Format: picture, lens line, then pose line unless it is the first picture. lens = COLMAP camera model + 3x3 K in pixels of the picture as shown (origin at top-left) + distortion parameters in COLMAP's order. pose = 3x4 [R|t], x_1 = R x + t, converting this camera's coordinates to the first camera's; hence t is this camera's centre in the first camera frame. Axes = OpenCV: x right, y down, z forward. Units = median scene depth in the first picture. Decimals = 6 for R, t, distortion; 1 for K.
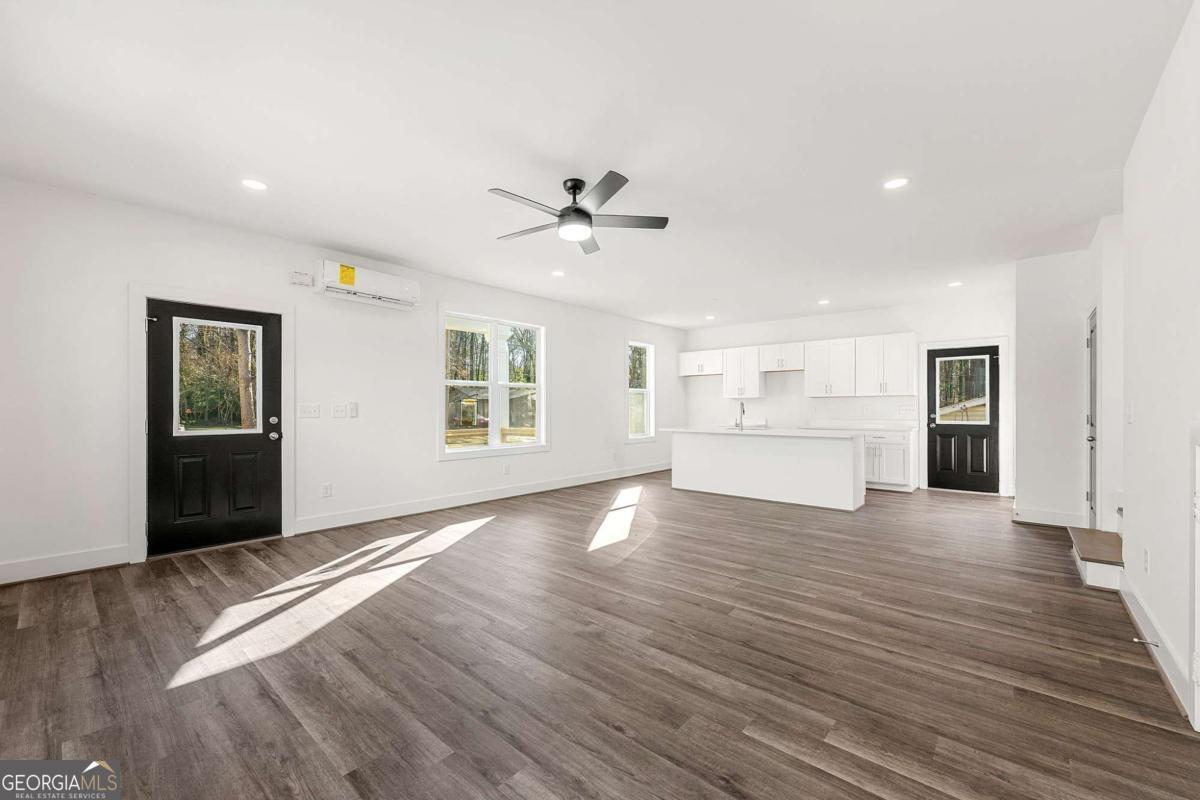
lens RADIAL K [[477.9, 0, 594.8], [0, 477.9, 406.2], [0, 0, 1]] dist [-0.000838, 0.000105]
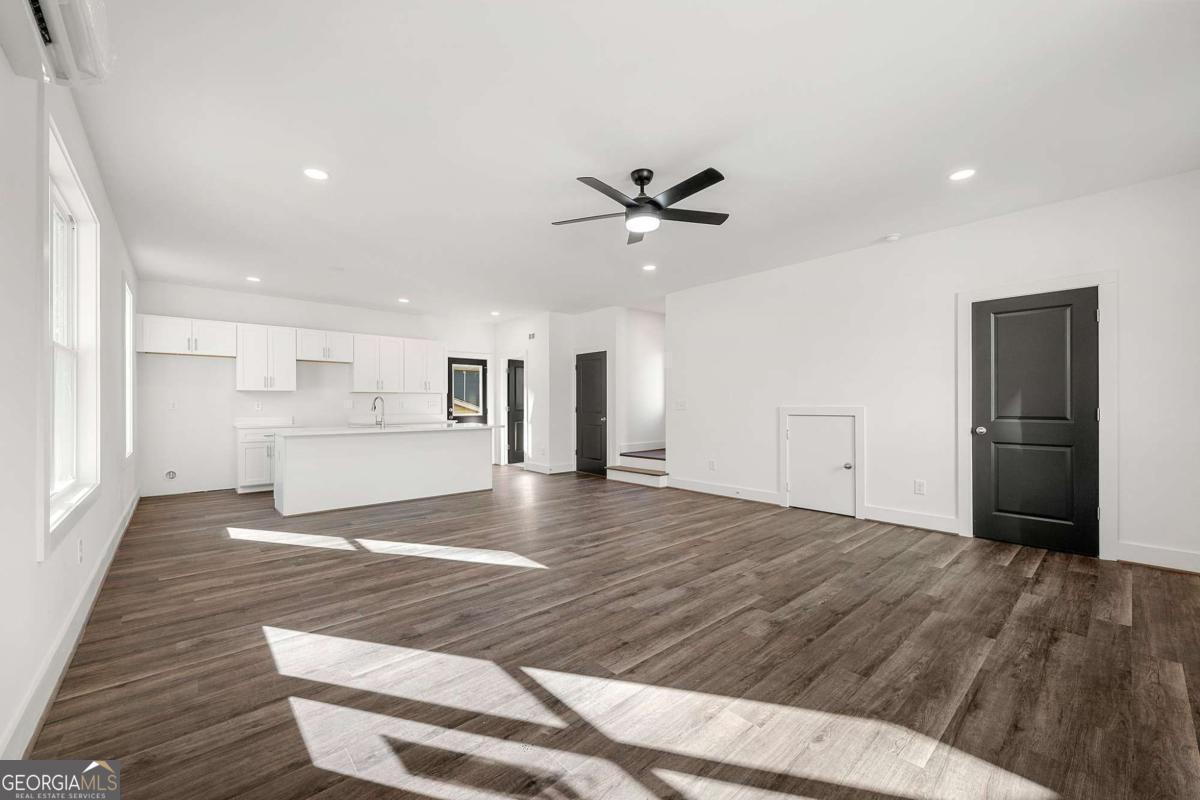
lens RADIAL K [[474.8, 0, 600.6], [0, 474.8, 405.0], [0, 0, 1]] dist [-0.002163, 0.000072]
pose [[0.118476, -0.001569, 0.992956, -1.000004], [-0.001348, 0.999998, 0.001741, 0.008692], [-0.992956, -0.001545, 0.118474, 0.951755]]
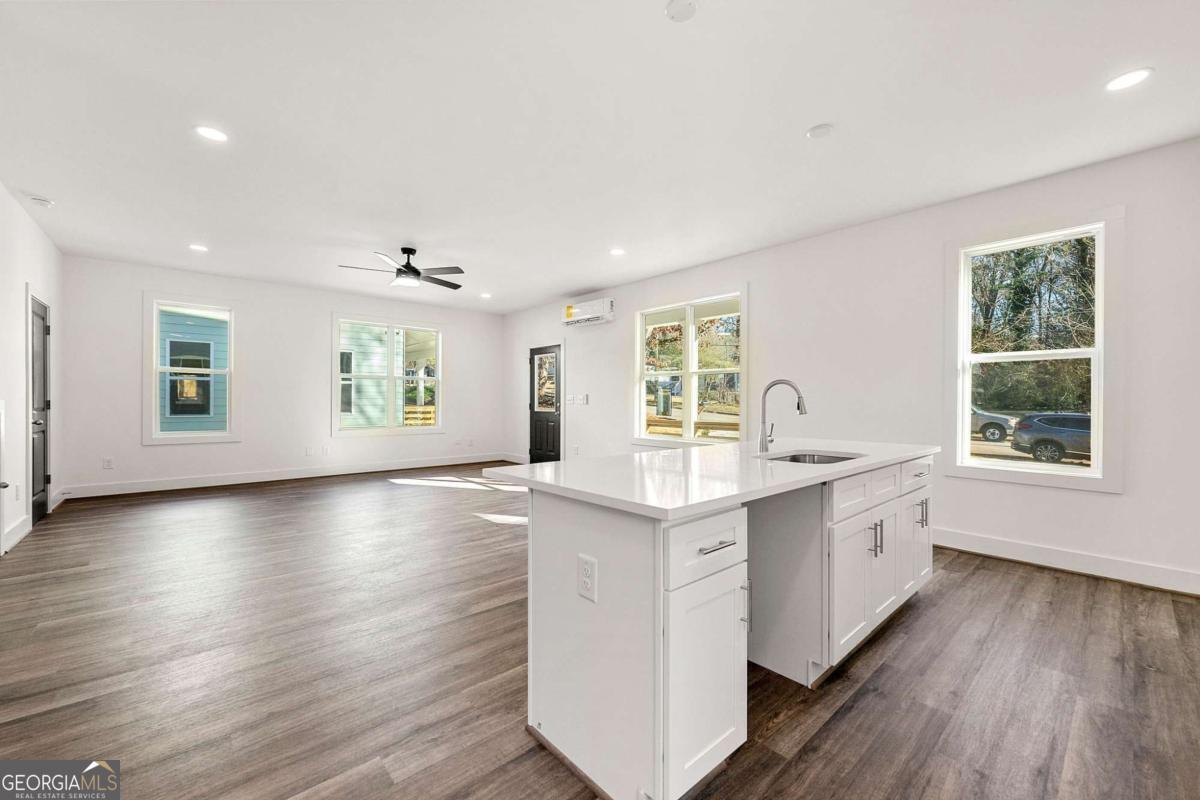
lens RADIAL K [[472.2, 0, 598.2], [0, 472.2, 399.9], [0, 0, 1]] dist [-0.000982, -0.000128]
pose [[-0.123372, 0.000388, -0.992360, 1.356241], [-0.001415, 0.999999, 0.000567, 0.013673], [0.992359, 0.001474, -0.123372, 1.753811]]
